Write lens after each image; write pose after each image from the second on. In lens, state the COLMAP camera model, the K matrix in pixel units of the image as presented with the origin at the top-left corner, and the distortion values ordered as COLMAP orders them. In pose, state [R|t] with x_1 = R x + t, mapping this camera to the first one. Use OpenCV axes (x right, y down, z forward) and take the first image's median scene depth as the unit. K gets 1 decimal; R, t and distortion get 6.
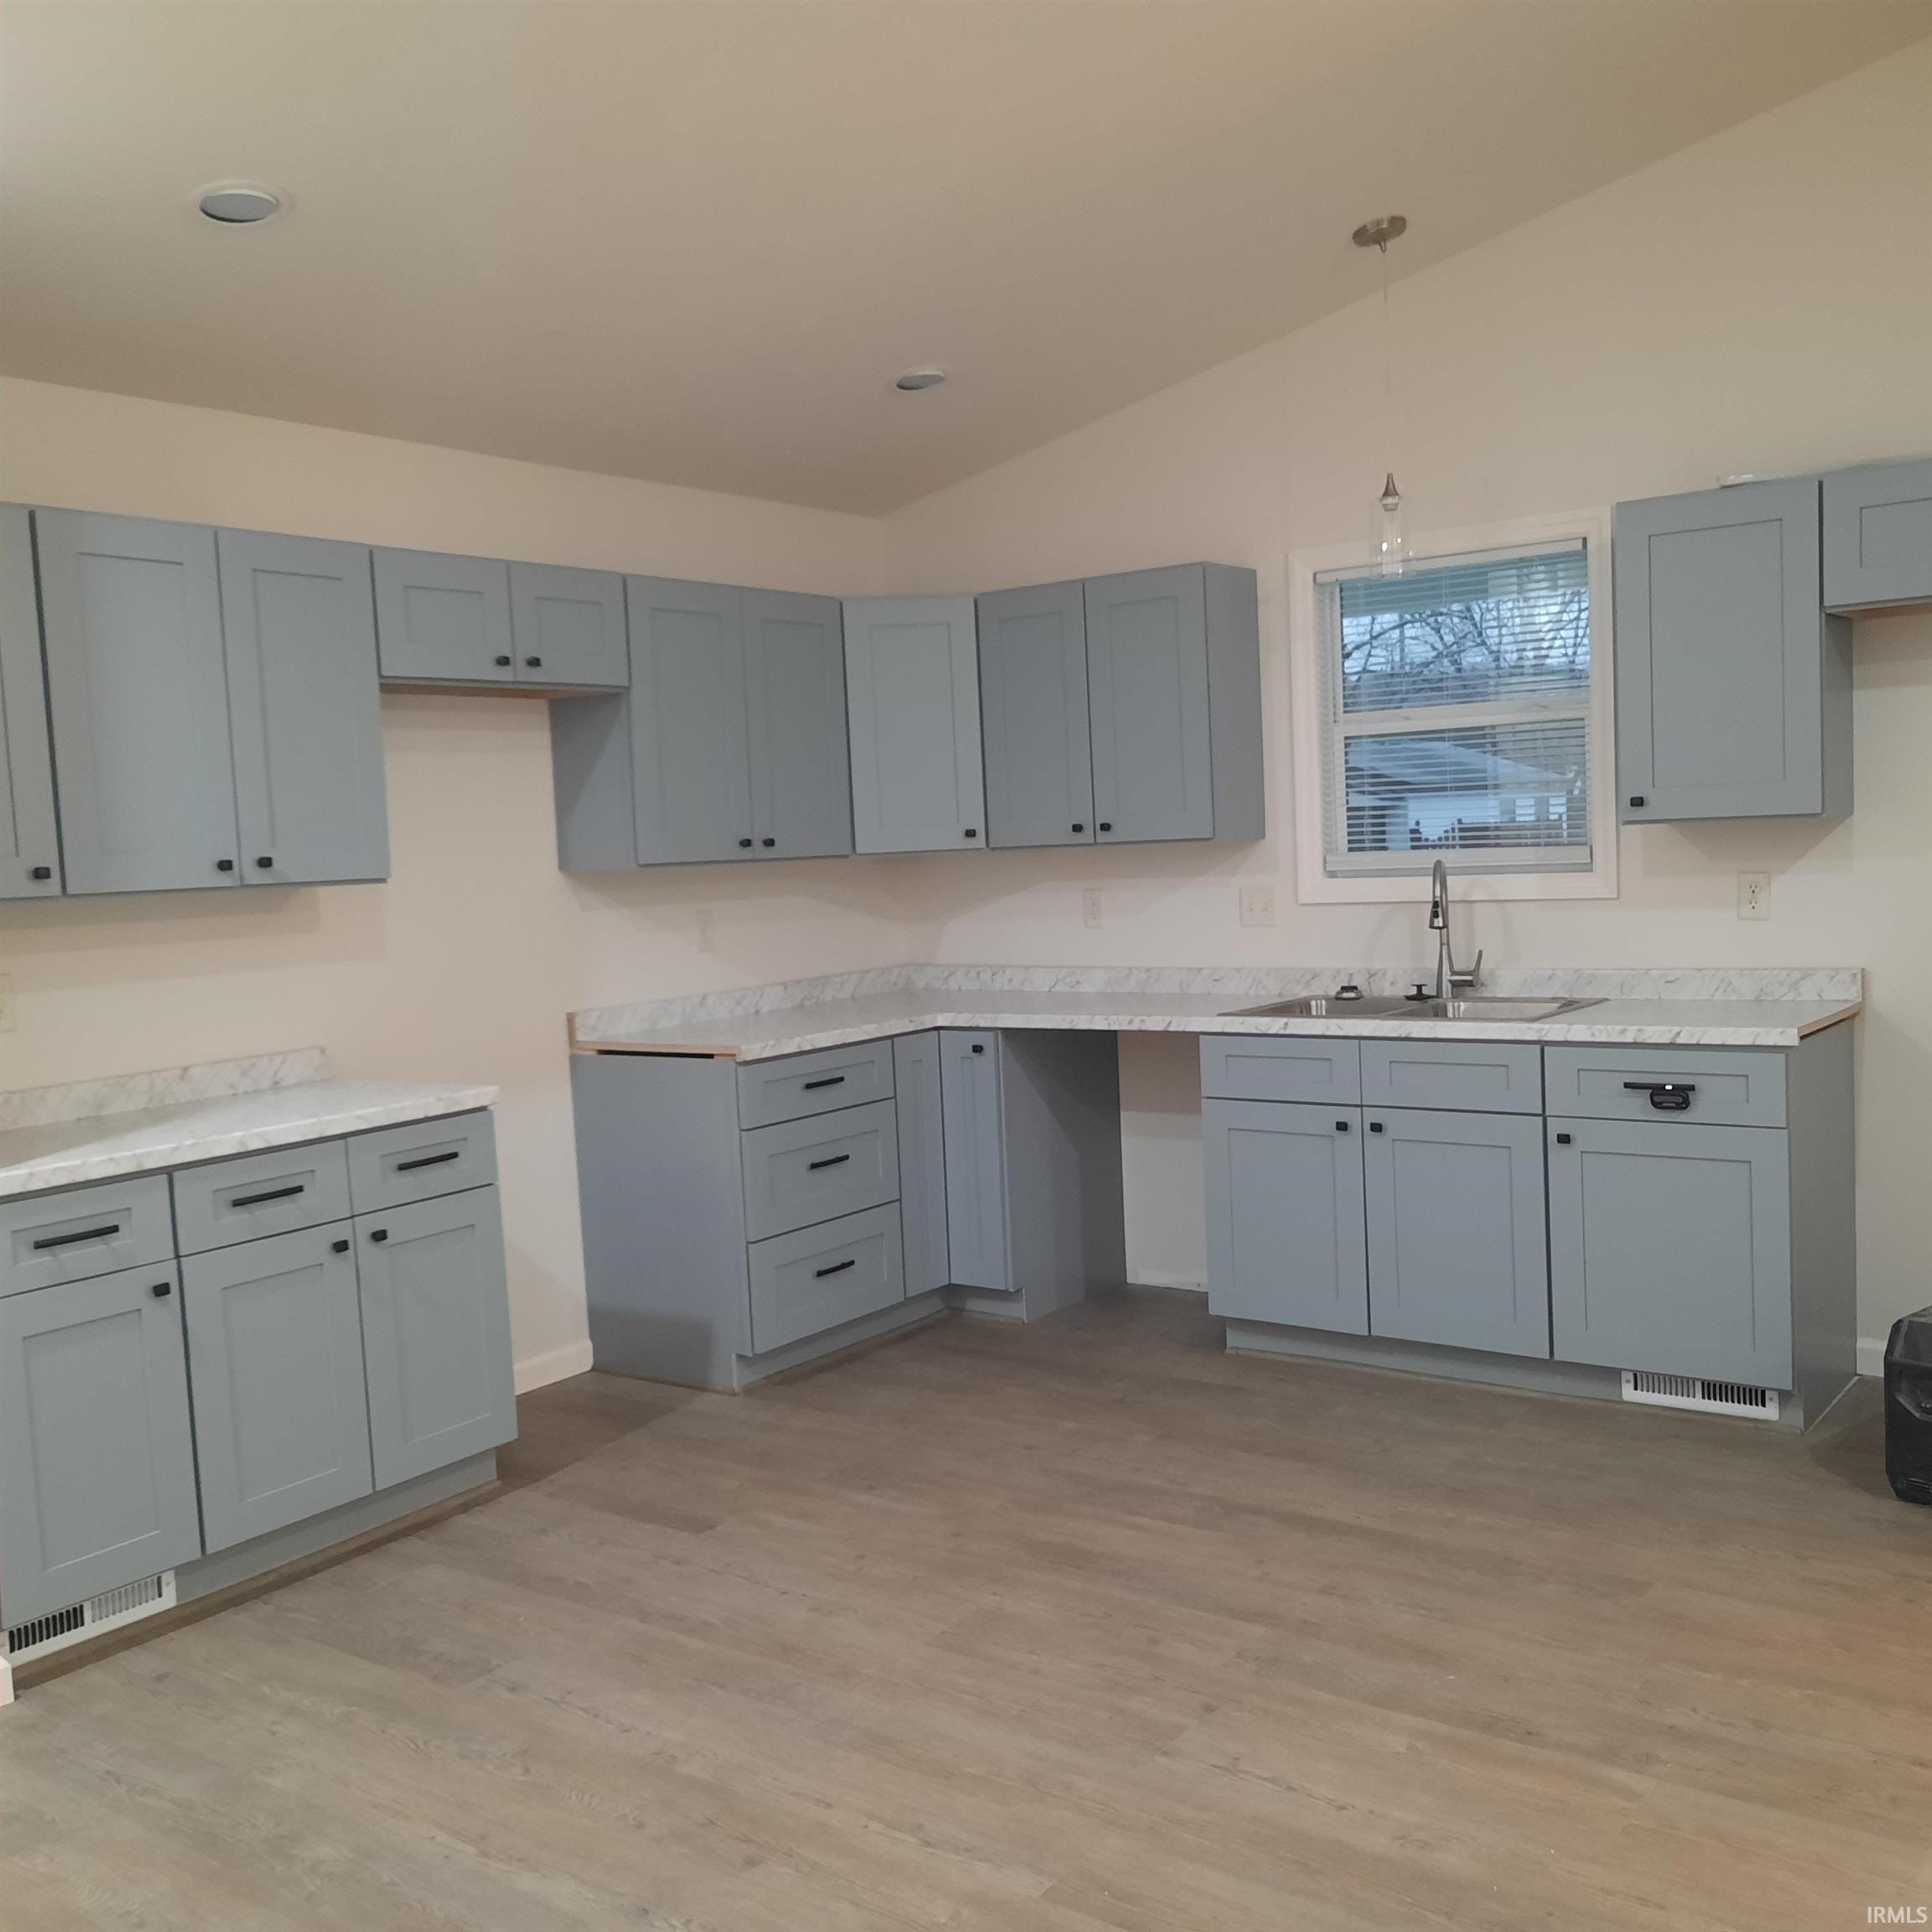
lens RADIAL K [[1908.2, 0, 993.4], [0, 1908.2, 974.1], [0, 0, 1]] dist [0.053736, -0.049744]
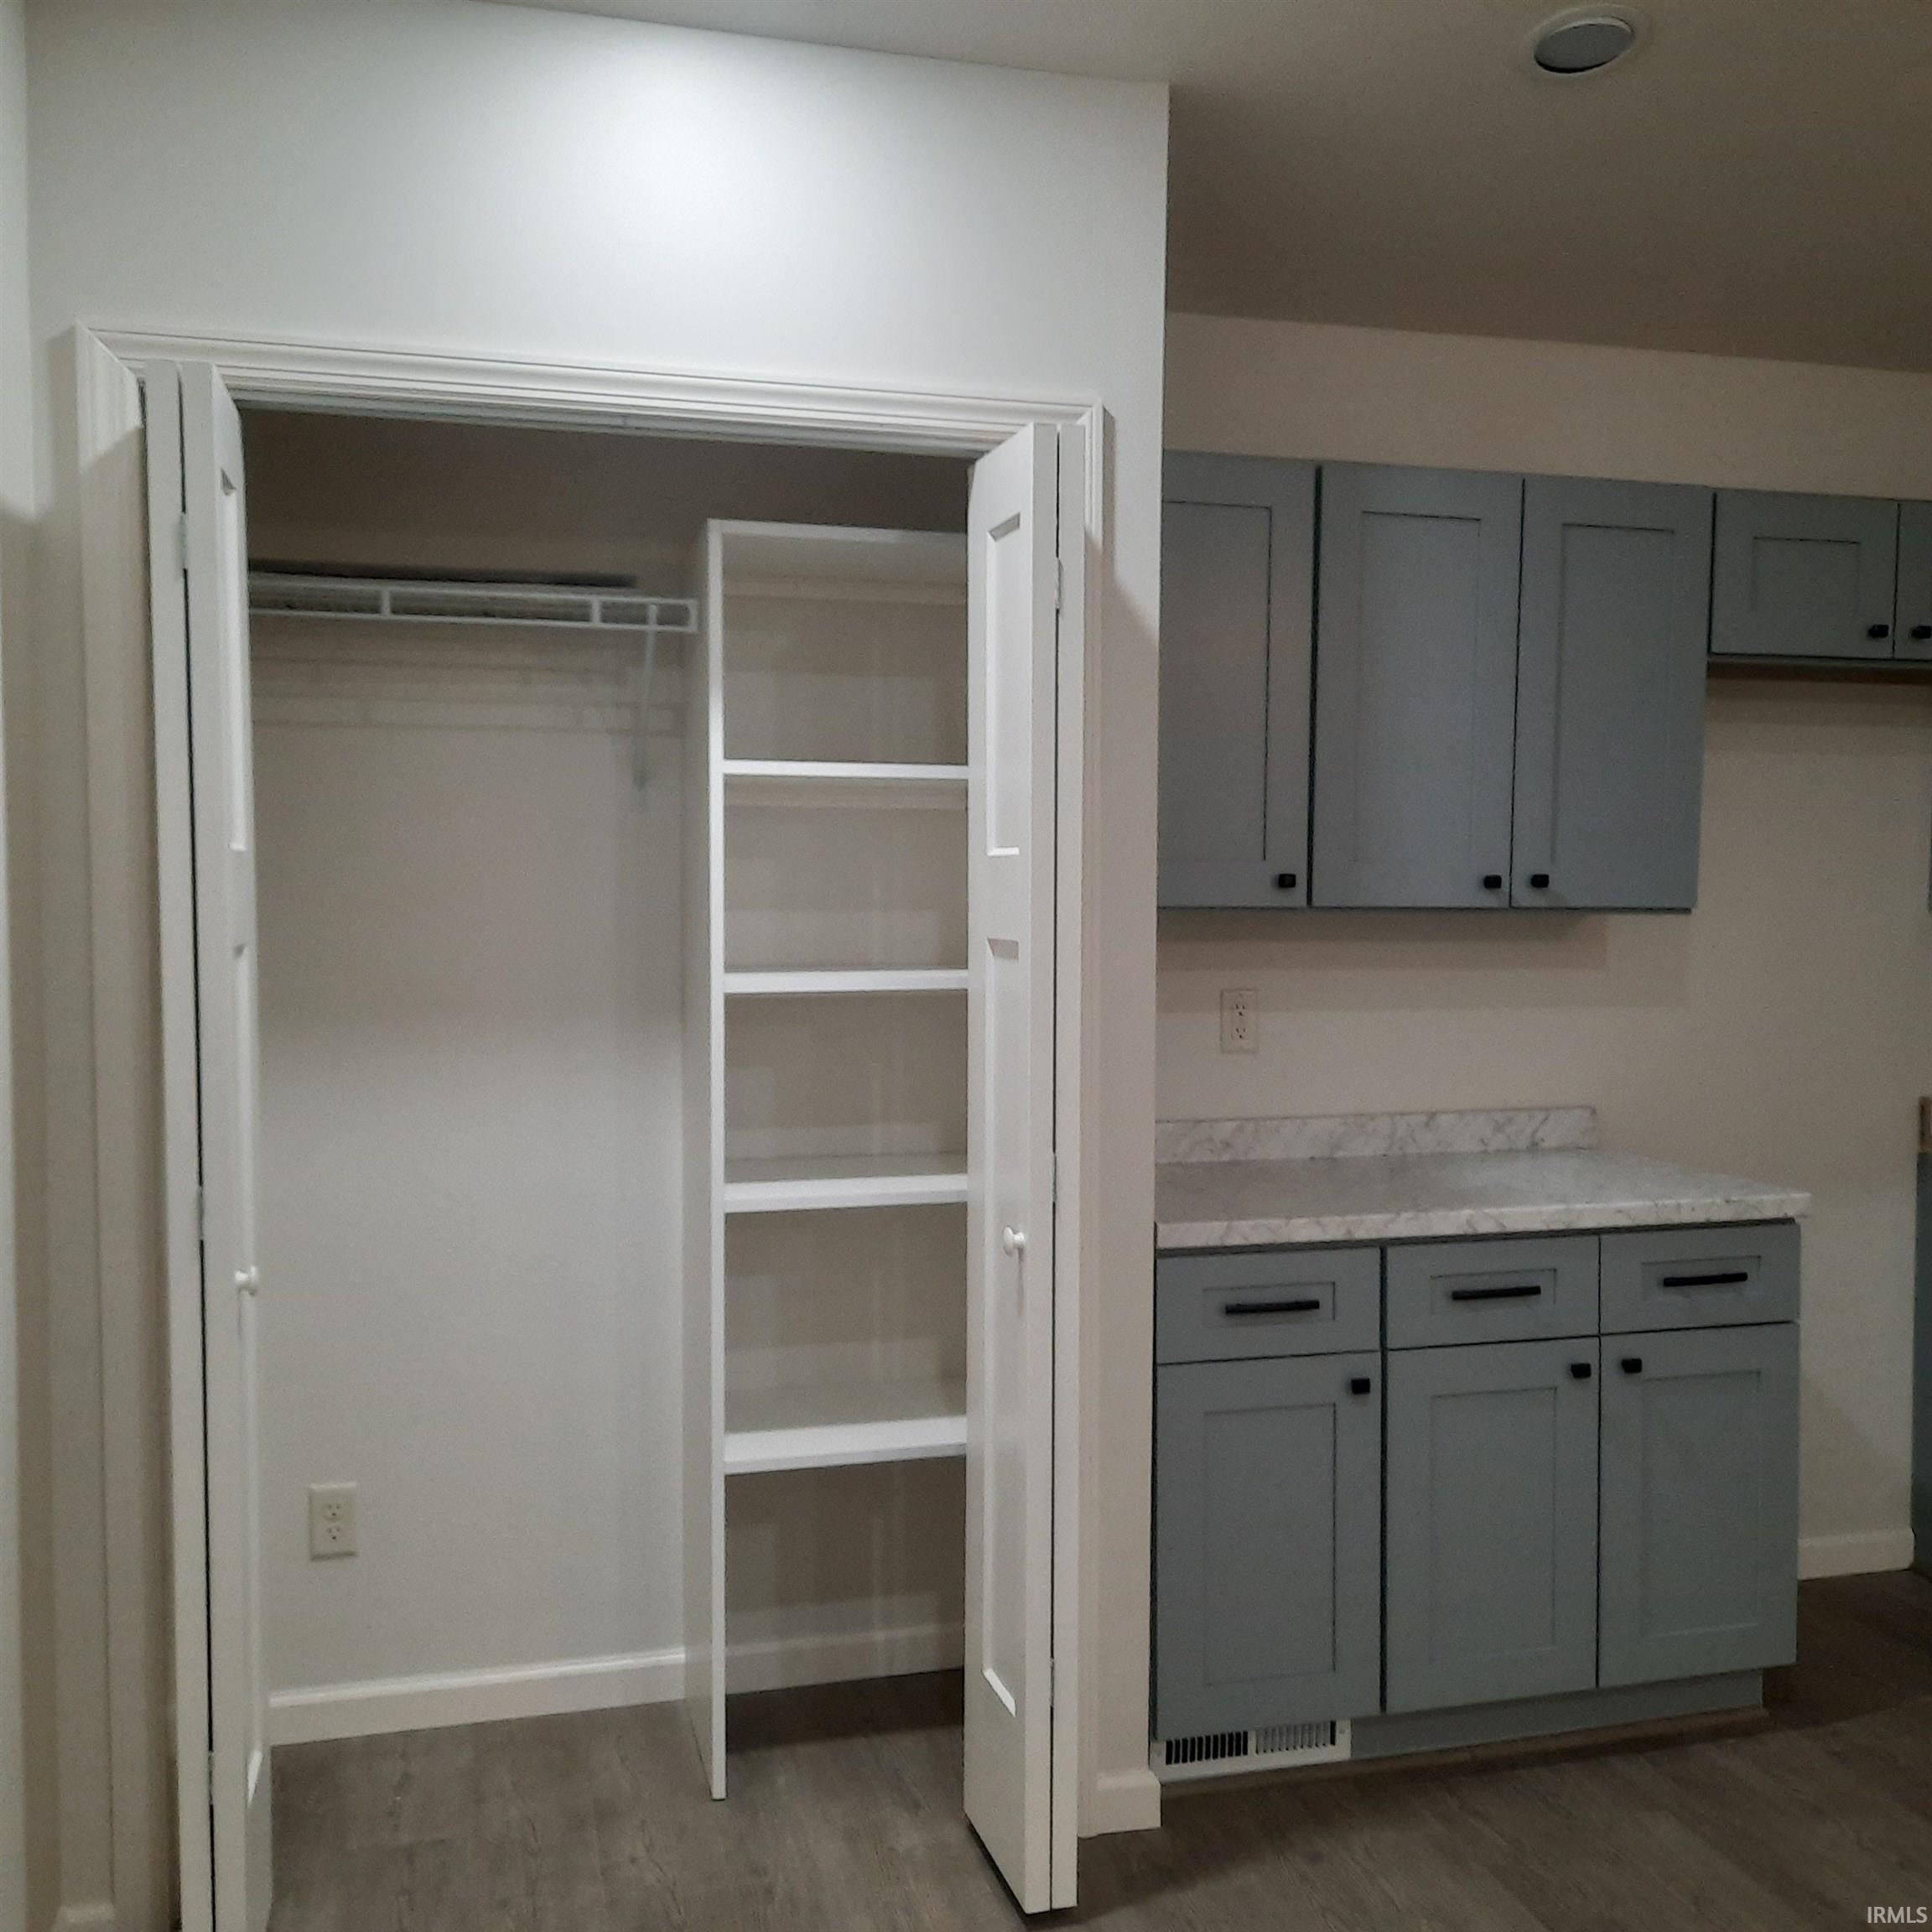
lens RADIAL K [[1908.2, 0, 993.4], [0, 1908.2, 974.1], [0, 0, 1]] dist [0.053736, -0.049744]
pose [[0.780179, 0.085229, -0.619724, -0.047121], [-0.090762, 0.995615, 0.022662, -0.014819], [0.618937, 0.038567, 0.784493, 0.200459]]
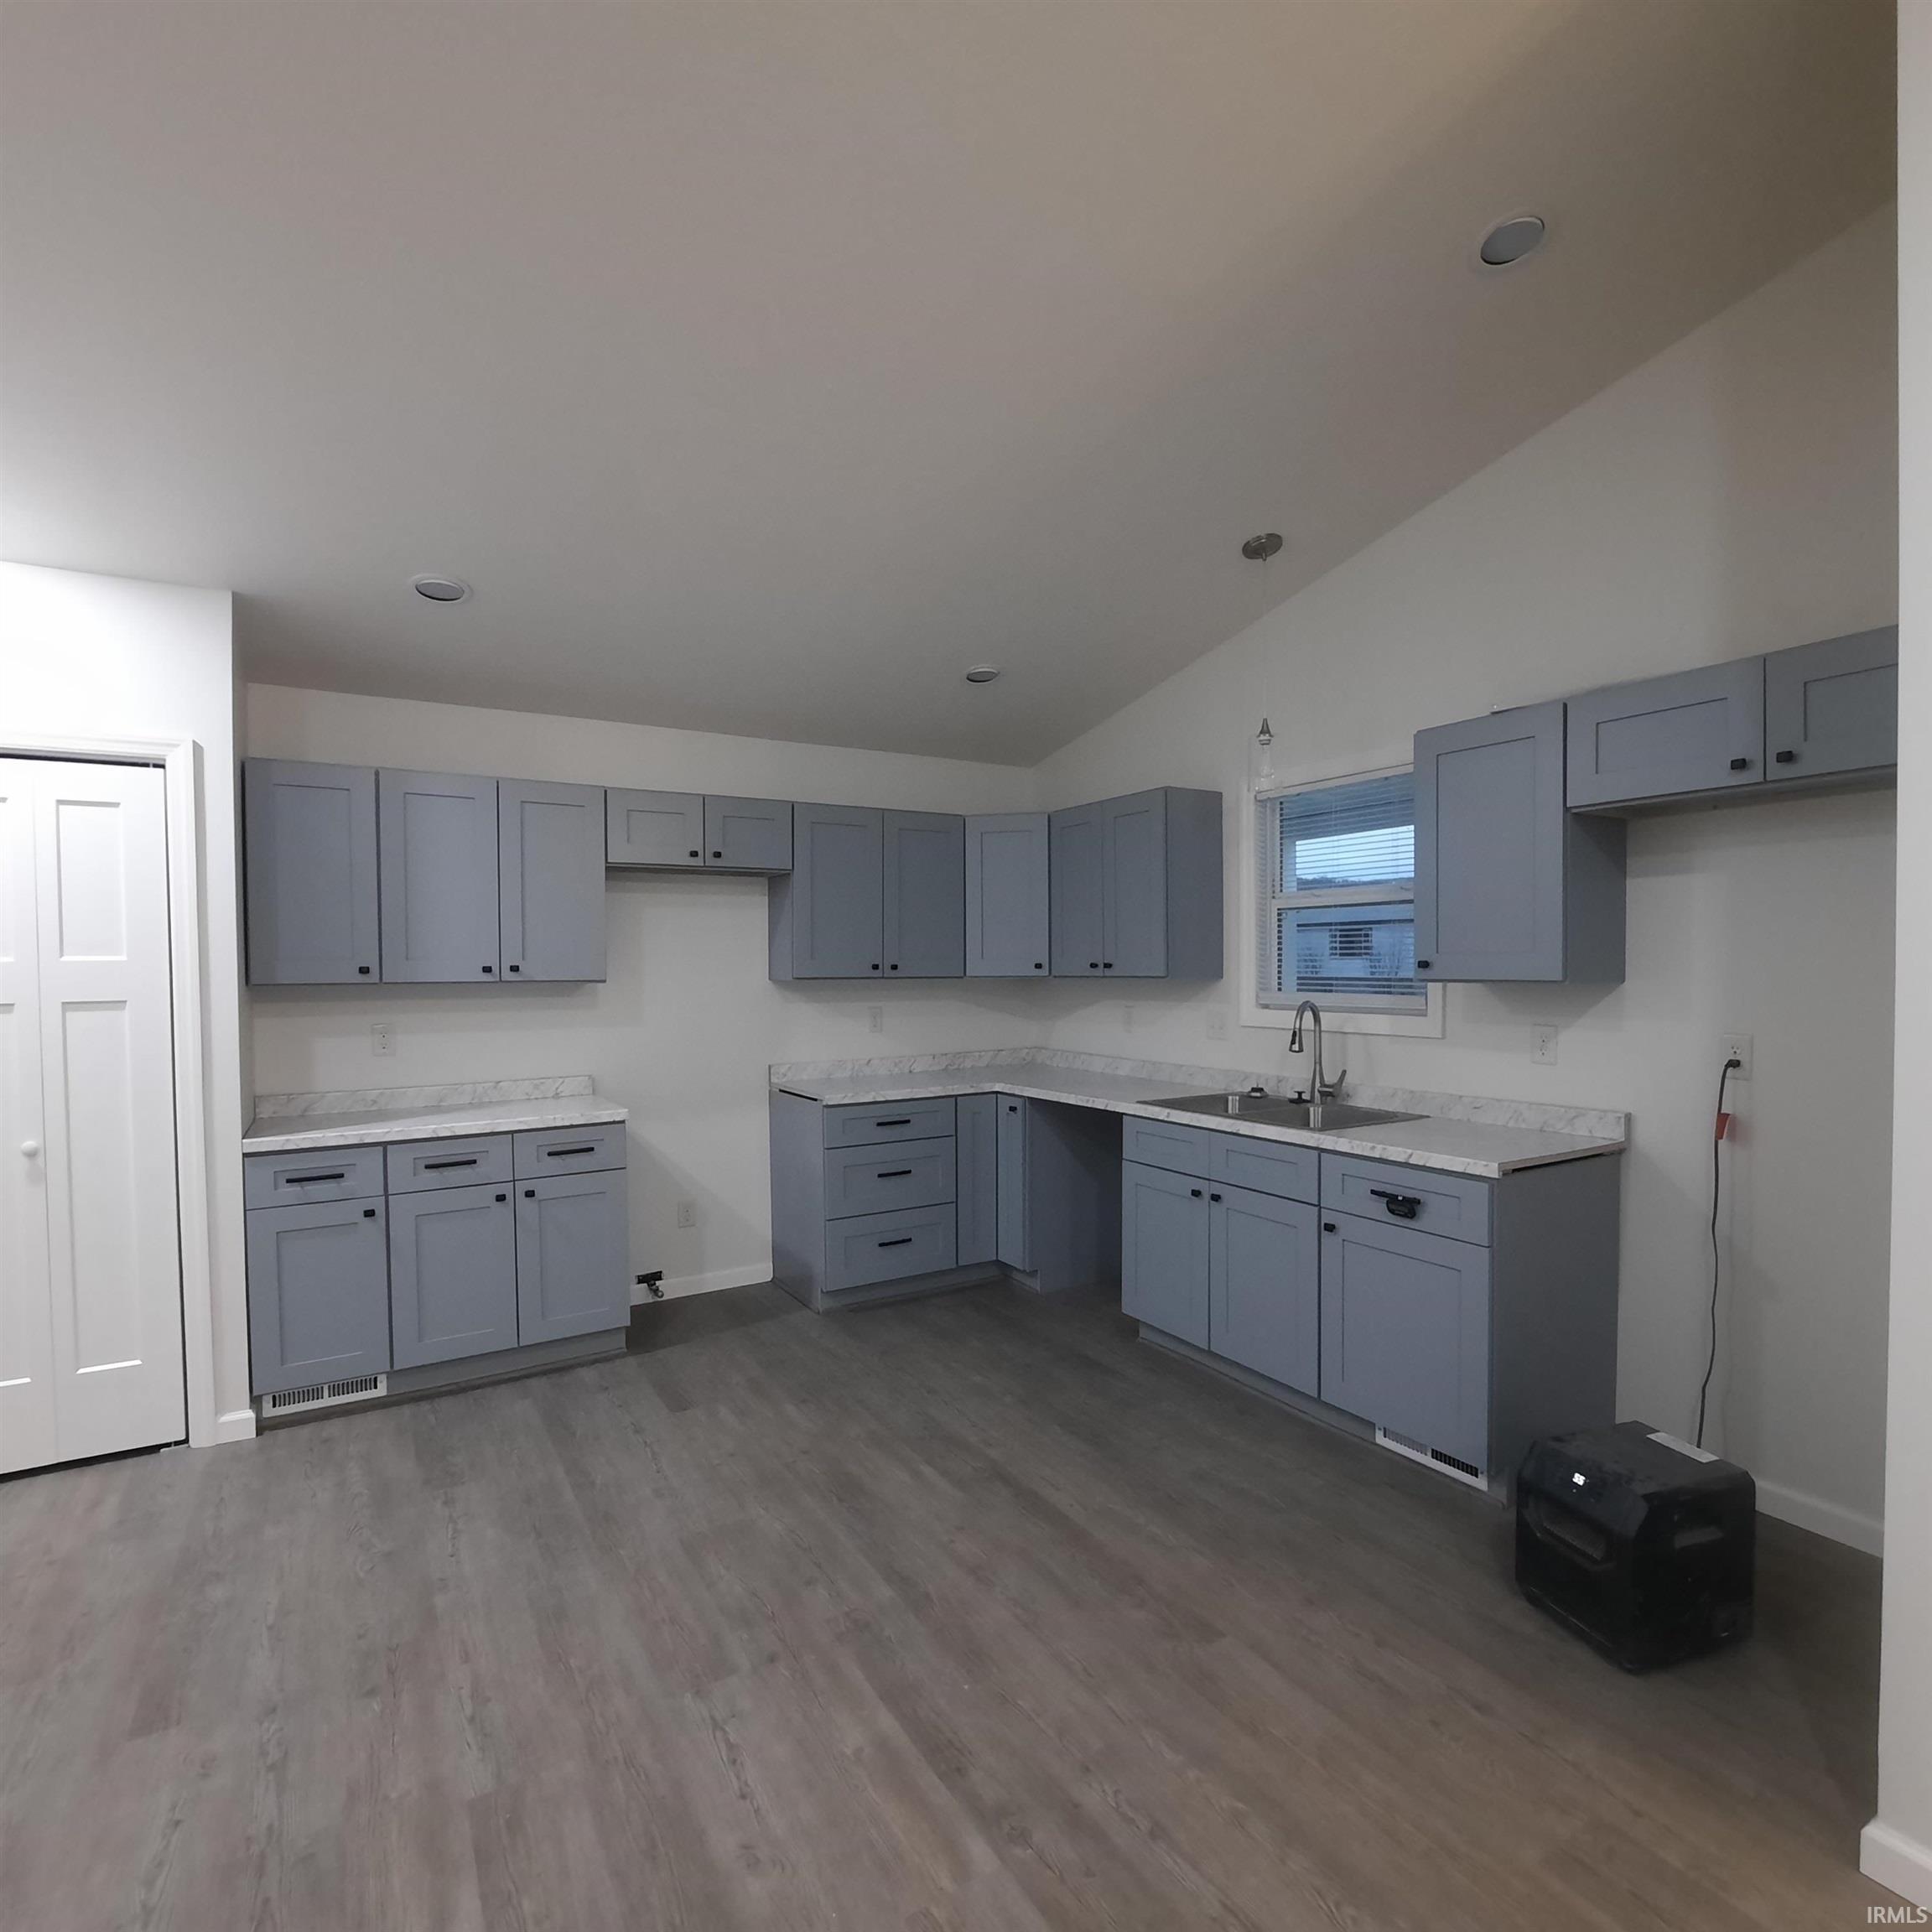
lens RADIAL K [[1026.6, 0, 996.1], [0, 1026.6, 987.7], [0, 0, 1]] dist [-0.011164, -0.001134]
pose [[0.924168, 0.048058, -0.378951, 0.349847], [-0.064083, 0.997500, -0.029783, -0.038483], [0.376572, 0.051809, 0.924937, 0.289546]]
